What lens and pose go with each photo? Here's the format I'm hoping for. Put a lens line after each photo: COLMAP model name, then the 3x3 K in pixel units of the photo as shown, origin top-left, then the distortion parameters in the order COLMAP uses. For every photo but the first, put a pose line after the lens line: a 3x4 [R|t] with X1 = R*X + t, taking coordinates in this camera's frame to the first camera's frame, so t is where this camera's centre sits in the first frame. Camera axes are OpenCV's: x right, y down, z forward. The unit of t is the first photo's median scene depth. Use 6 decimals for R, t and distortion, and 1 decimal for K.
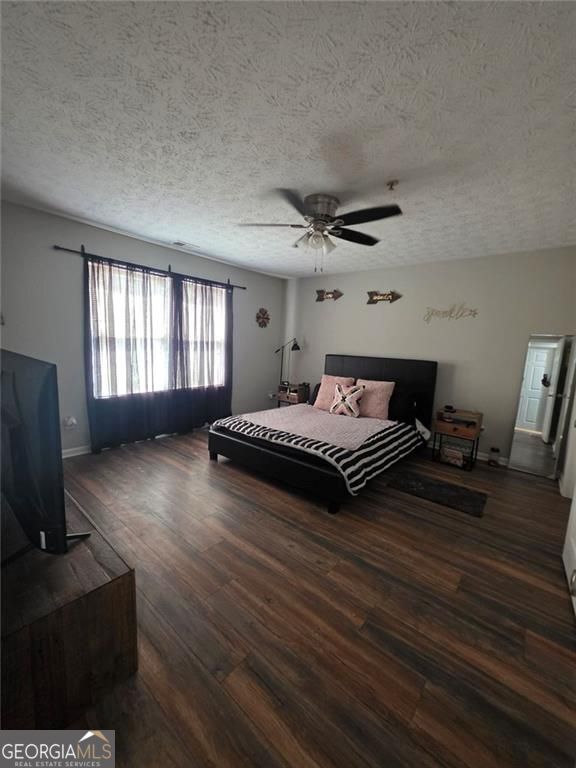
lens RADIAL K [[307.1, 0, 290.5], [0, 307.1, 387.8], [0, 0, 1]] dist [0.000323, -0.000543]
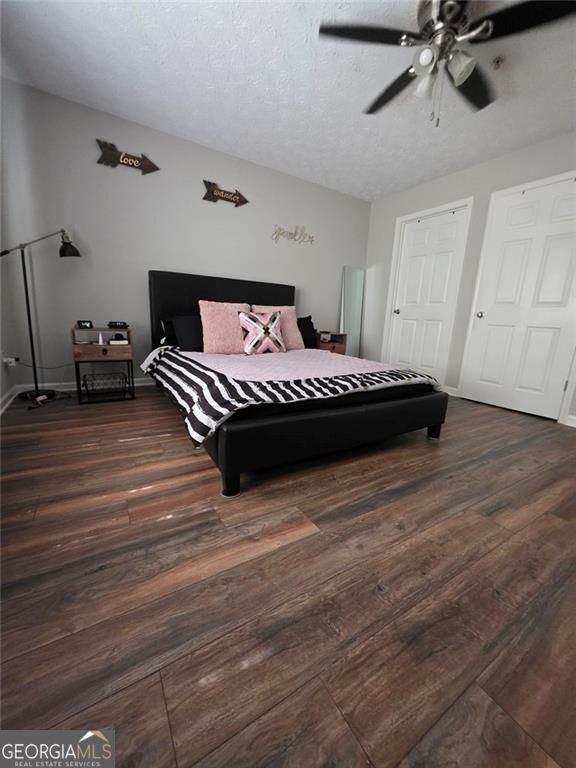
lens RADIAL K [[307.1, 0, 283.9], [0, 307.1, 387.0], [0, 0, 1]] dist [0.000323, -0.000543]
pose [[0.318640, -0.241725, 0.916536, -0.514714], [0.101945, 0.970067, 0.220401, 0.008601], [-0.942378, 0.023208, 0.333745, 0.709408]]
